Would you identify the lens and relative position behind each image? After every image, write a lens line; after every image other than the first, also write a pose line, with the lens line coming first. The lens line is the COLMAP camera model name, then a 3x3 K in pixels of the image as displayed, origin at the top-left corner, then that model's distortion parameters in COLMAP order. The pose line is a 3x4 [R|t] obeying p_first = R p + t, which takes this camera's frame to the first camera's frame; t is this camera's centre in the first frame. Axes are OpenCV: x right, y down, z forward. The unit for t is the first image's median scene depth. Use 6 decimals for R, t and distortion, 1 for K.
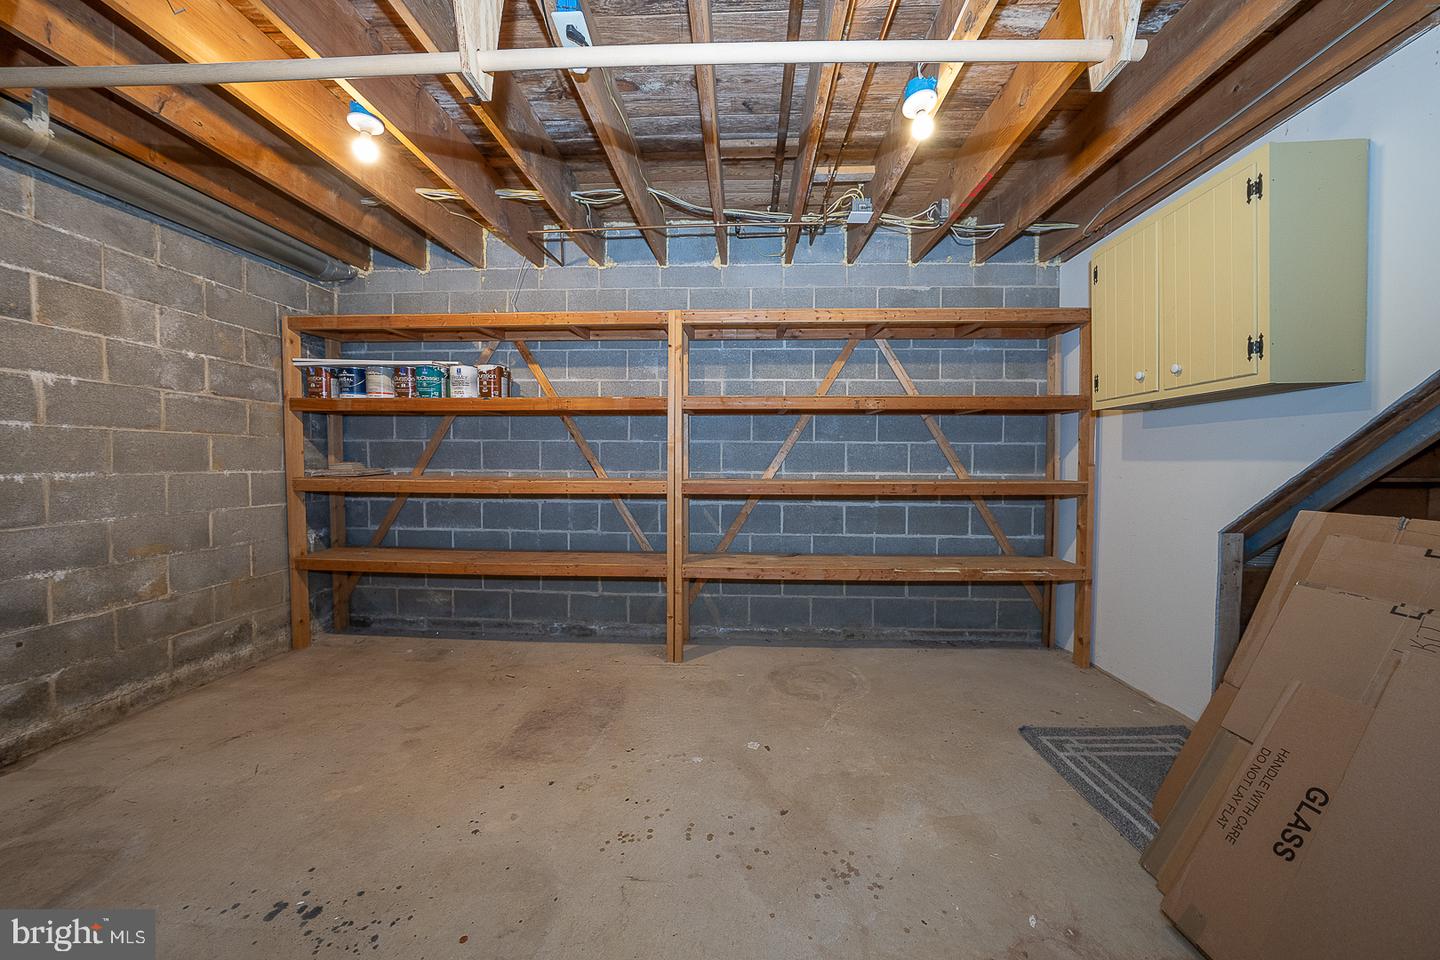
lens RADIAL K [[489.7, 0, 724.4], [0, 489.7, 475.4], [0, 0, 1]] dist [-0.021109, 0.001472]
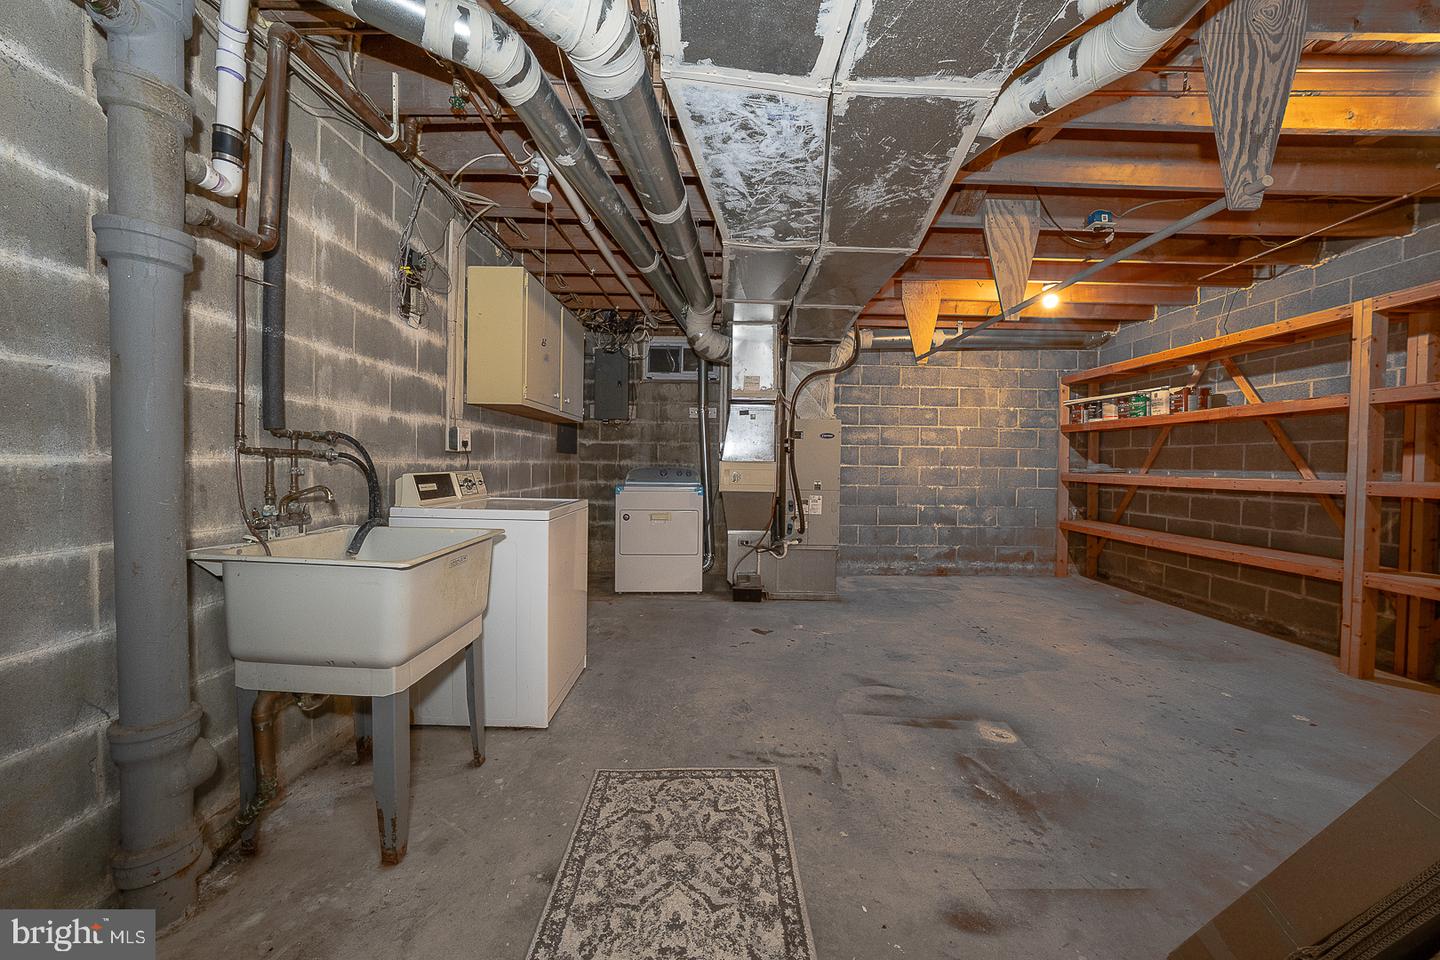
lens RADIAL K [[489.7, 0, 721.6], [0, 489.7, 479.3], [0, 0, 1]] dist [-0.021109, 0.001472]
pose [[0.048279, 0.029008, -0.998413, 0.713658], [-0.039876, 0.998837, 0.027092, 0.028937], [0.998038, 0.038505, 0.049379, -0.252424]]
